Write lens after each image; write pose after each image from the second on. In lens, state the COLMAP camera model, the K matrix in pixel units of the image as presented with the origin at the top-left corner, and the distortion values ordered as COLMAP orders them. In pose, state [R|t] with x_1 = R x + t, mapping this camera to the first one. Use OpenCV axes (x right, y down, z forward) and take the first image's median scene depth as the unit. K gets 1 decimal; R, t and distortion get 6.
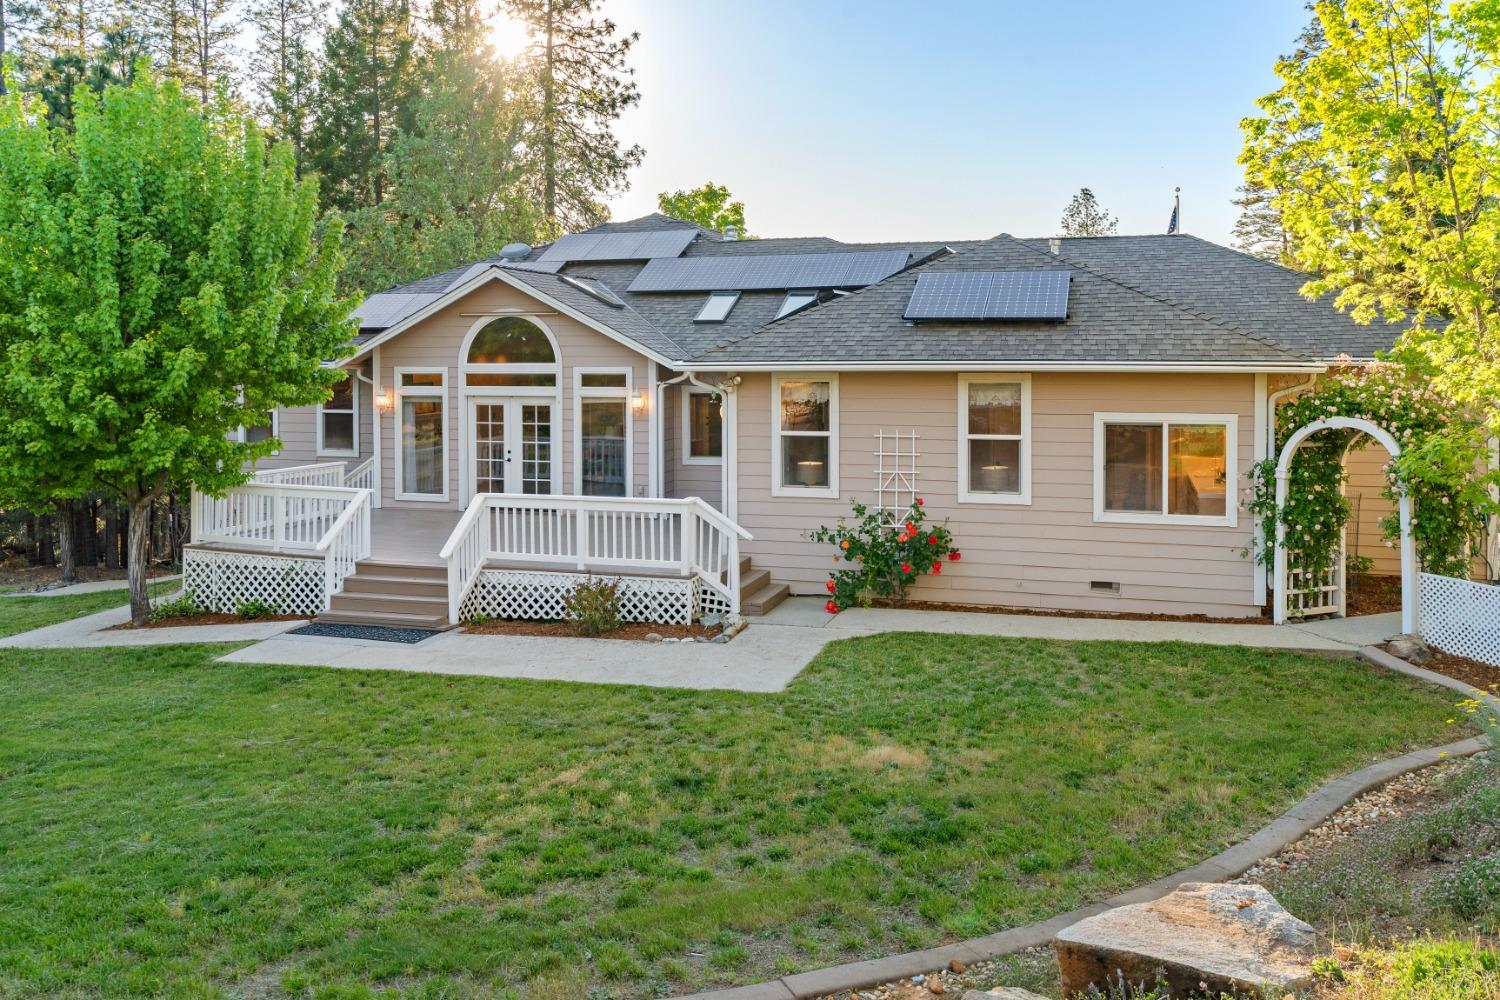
lens RADIAL K [[1227.4, 0, 748.0], [0, 1227.4, 376.2], [0, 0, 1]] dist [0.003406, -0.005220]
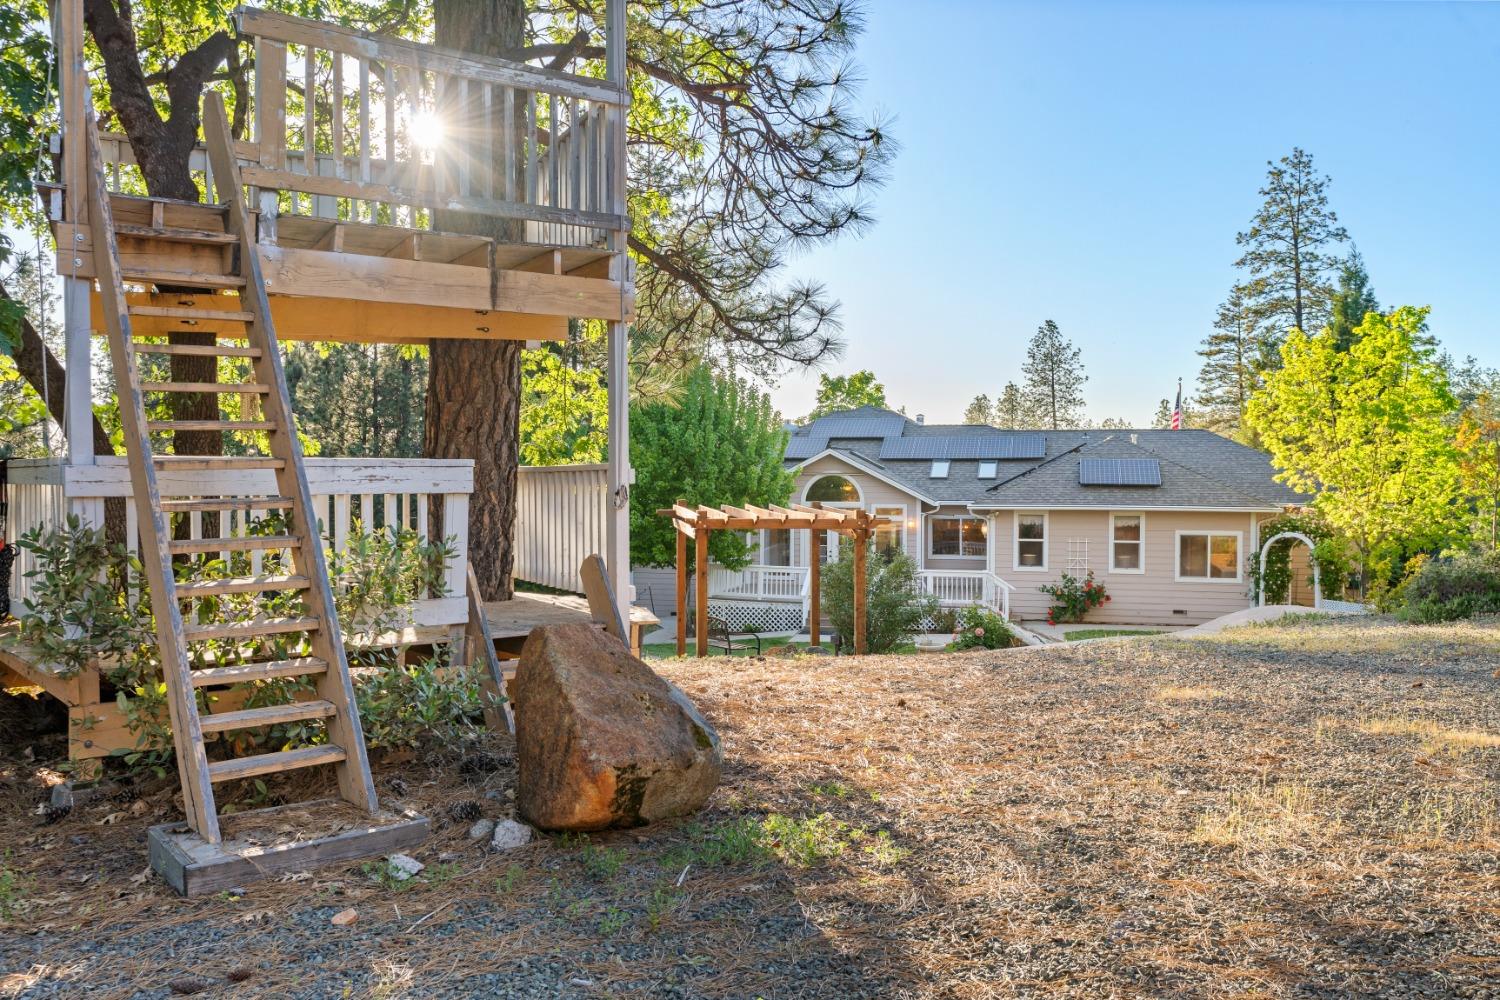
lens RADIAL K [[1281.8, 0, 750.0], [0, 1281.8, 500.0], [0, 0, 1]] dist [-0.006119, 0.001070]
pose [[0.998518, 0.004194, 0.054267, -0.554370], [-0.004520, 0.999972, 0.005883, -0.030882], [-0.054241, -0.006120, 0.998509, -1.130258]]
